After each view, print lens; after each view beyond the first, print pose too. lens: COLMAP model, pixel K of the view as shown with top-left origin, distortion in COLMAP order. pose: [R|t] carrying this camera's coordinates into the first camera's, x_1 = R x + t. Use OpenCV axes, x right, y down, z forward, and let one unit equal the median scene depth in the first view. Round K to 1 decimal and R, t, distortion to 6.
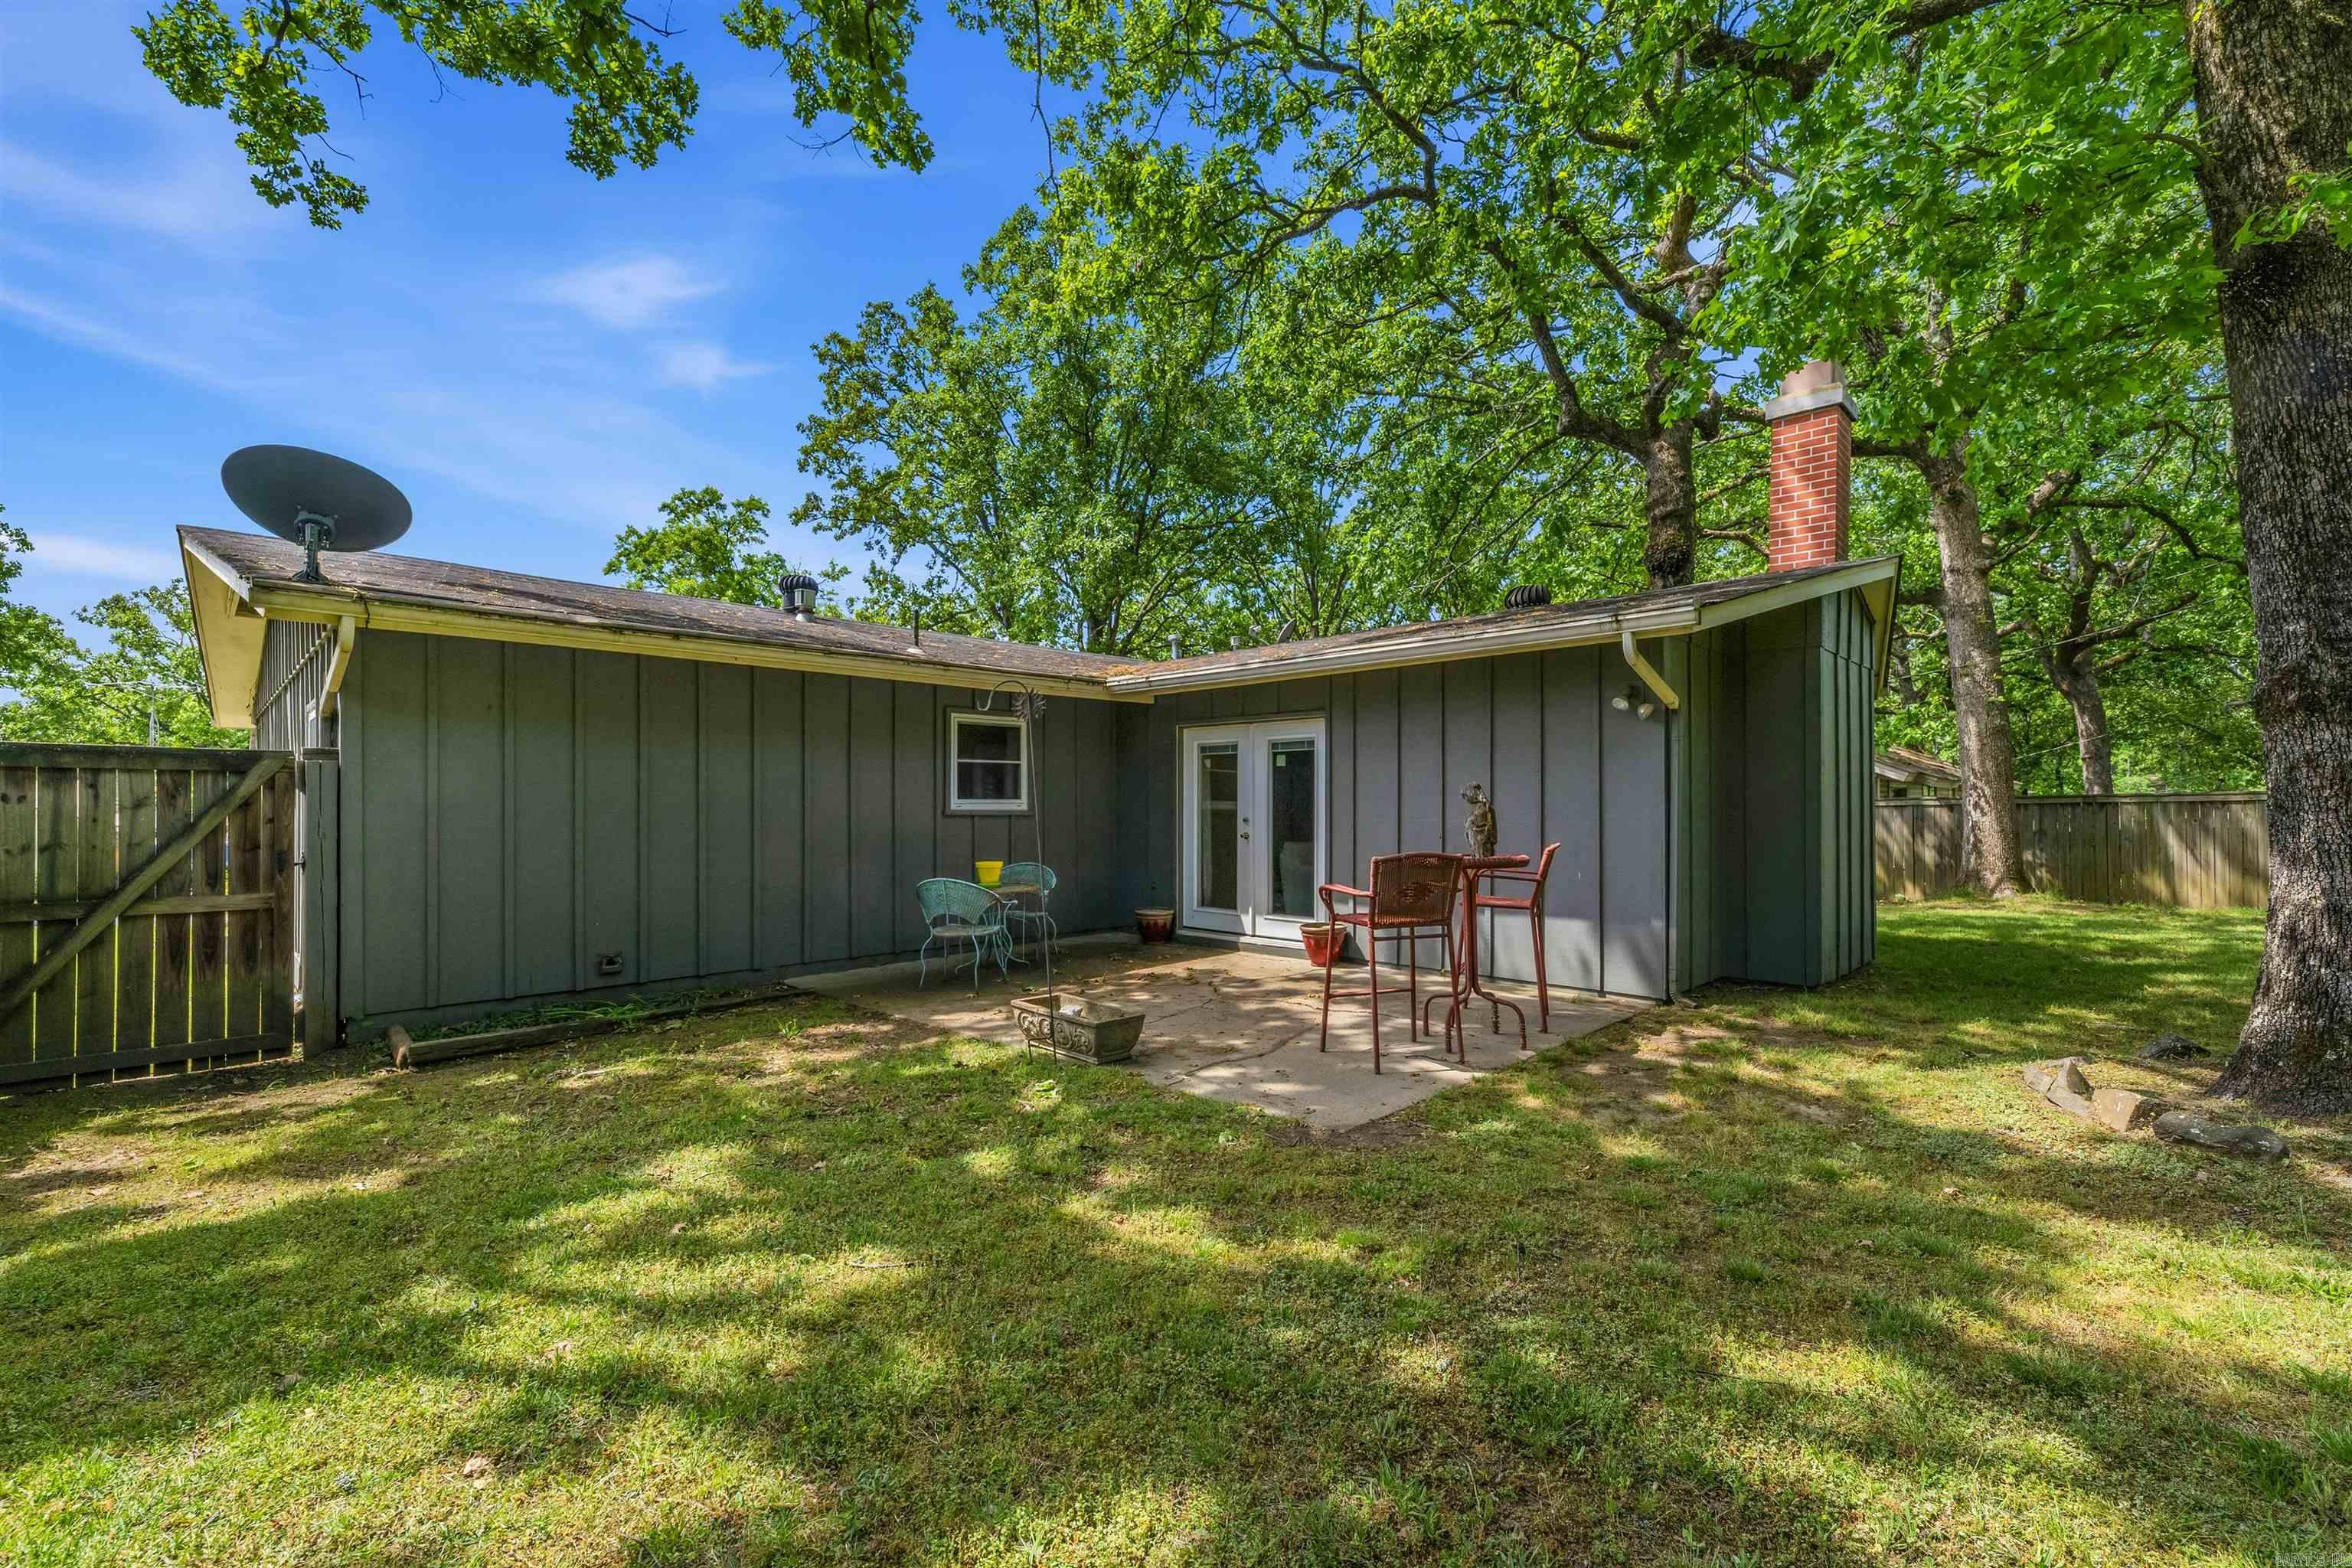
lens RADIAL K [[1025.8, 0, 1174.6], [0, 1025.8, 803.6], [0, 0, 1]] dist [-0.000608, -0.000169]
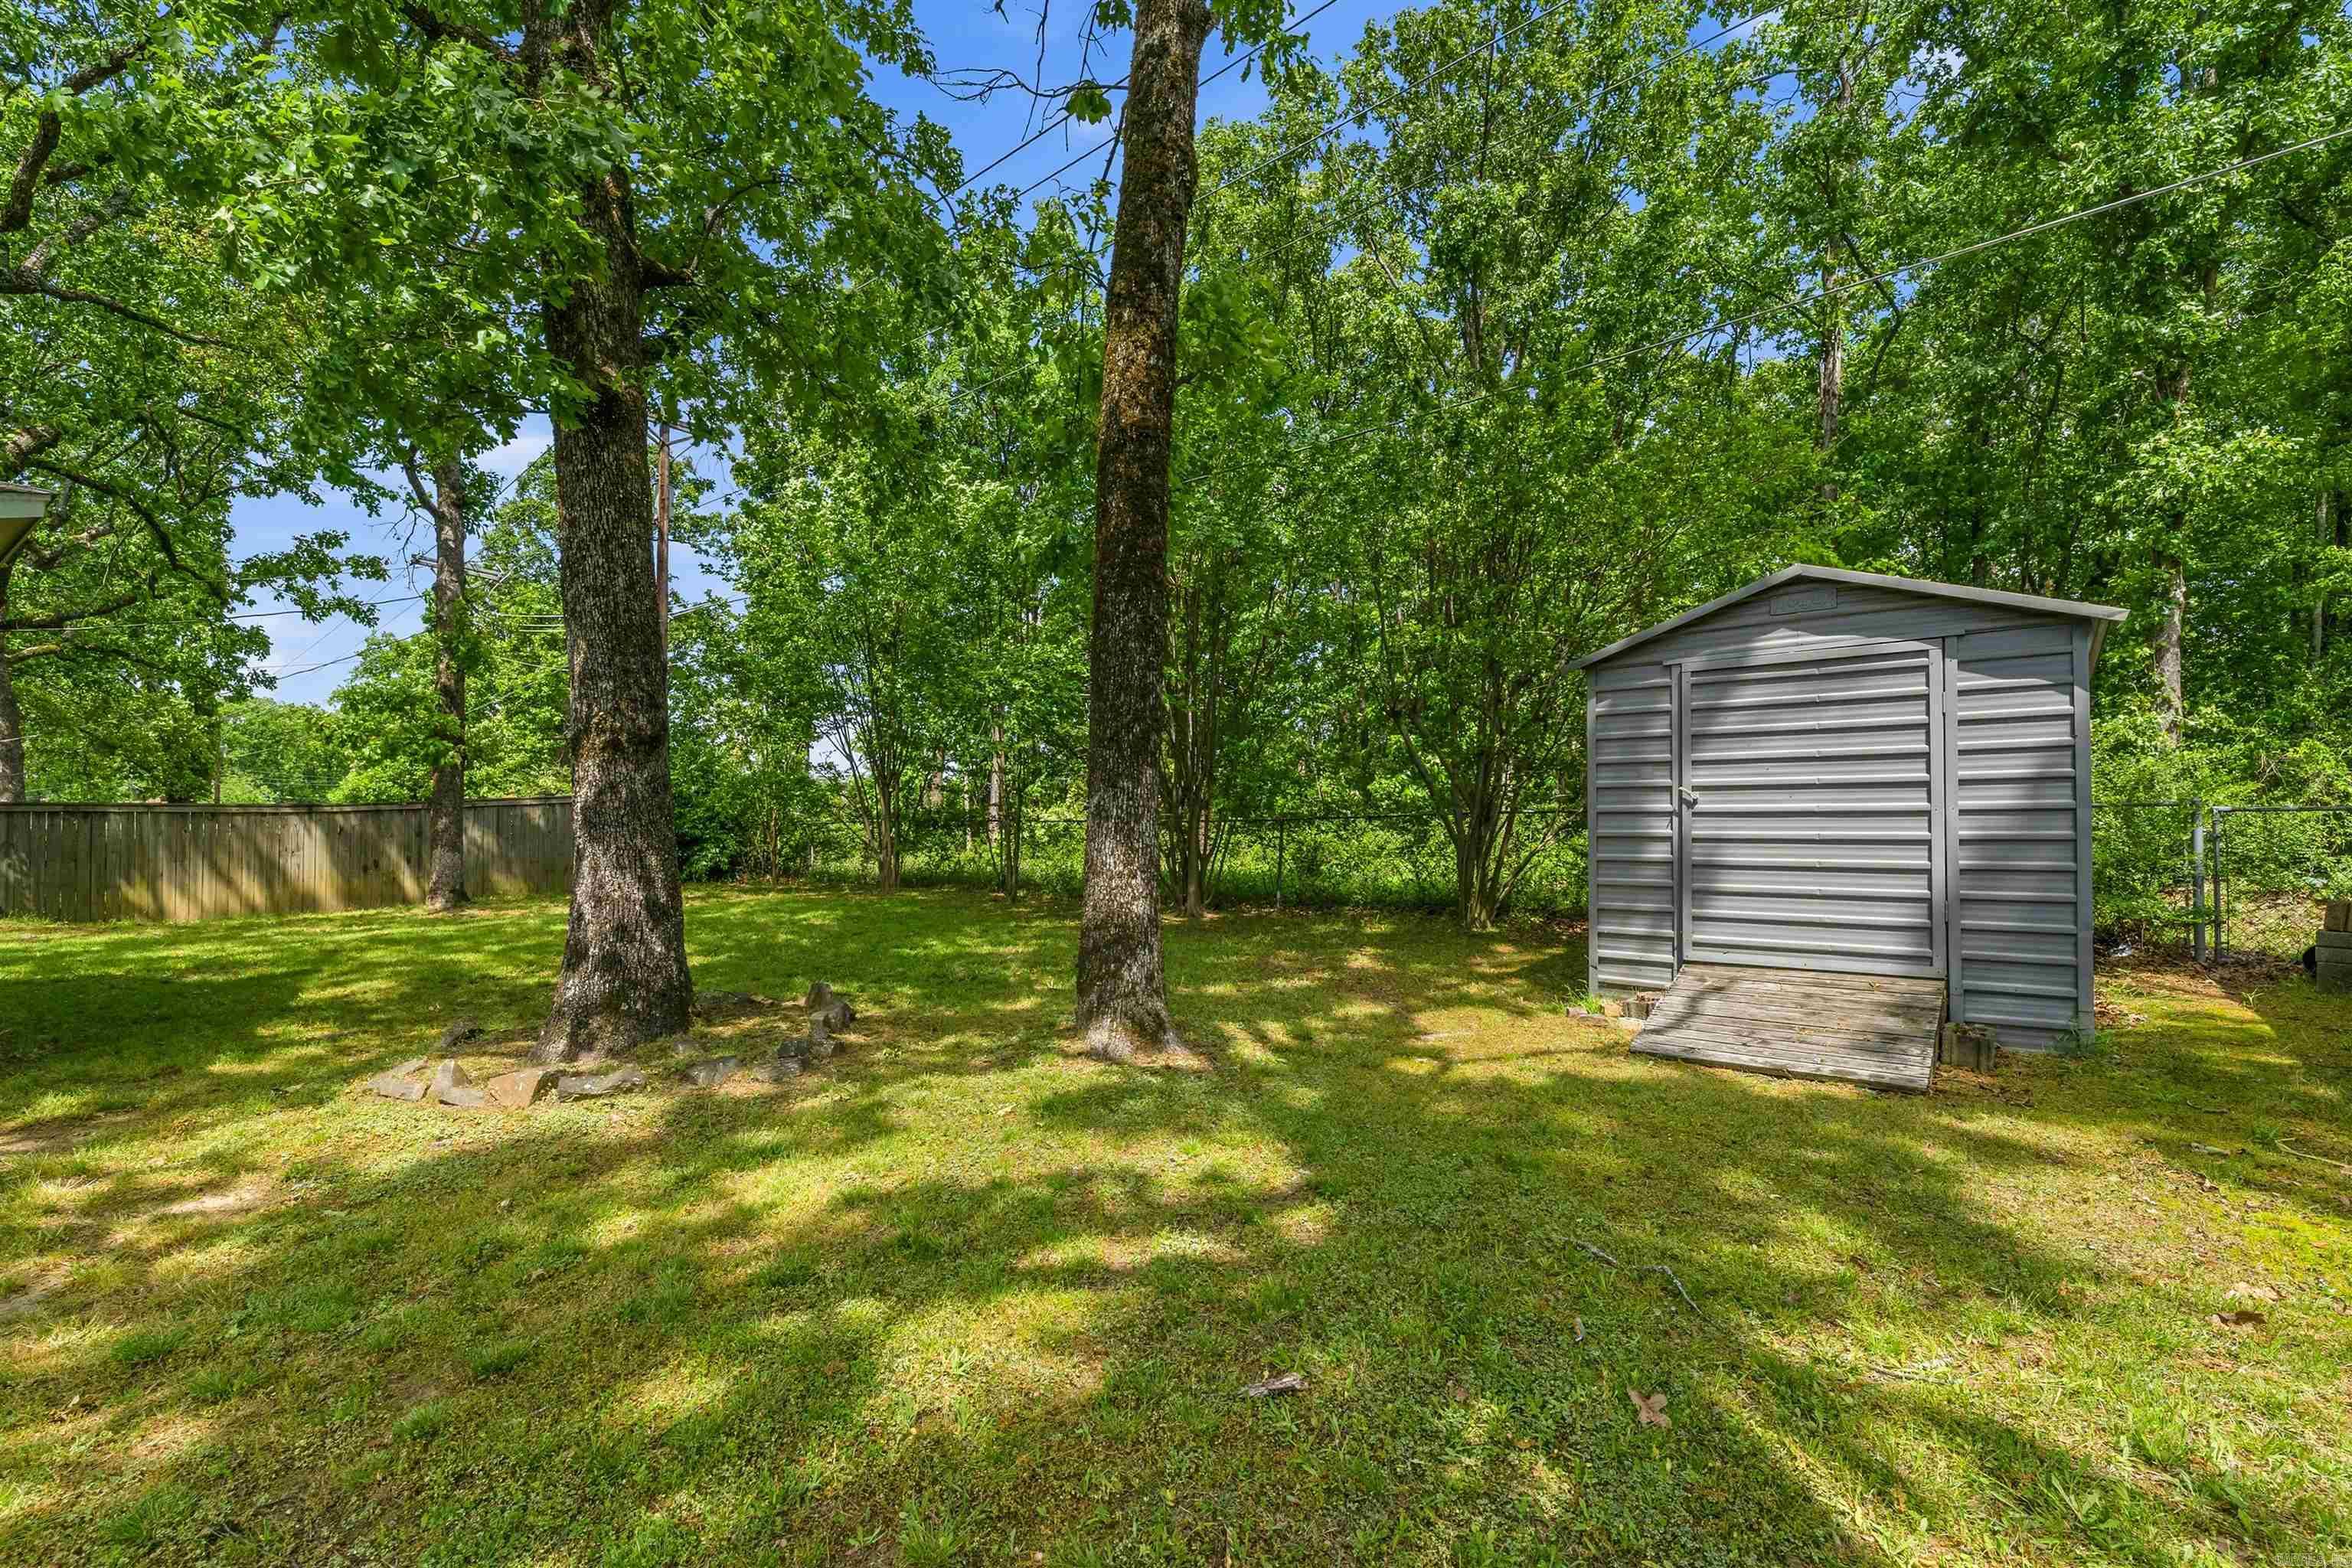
lens RADIAL K [[1025.8, 0, 1174.6], [0, 1025.8, 803.6], [0, 0, 1]] dist [-0.000608, -0.000169]
pose [[-0.106536, 0.021403, 0.994078, -0.228630], [-0.013349, 0.999647, -0.022954, 0.000048], [-0.994219, -0.015715, -0.106212, 0.328700]]
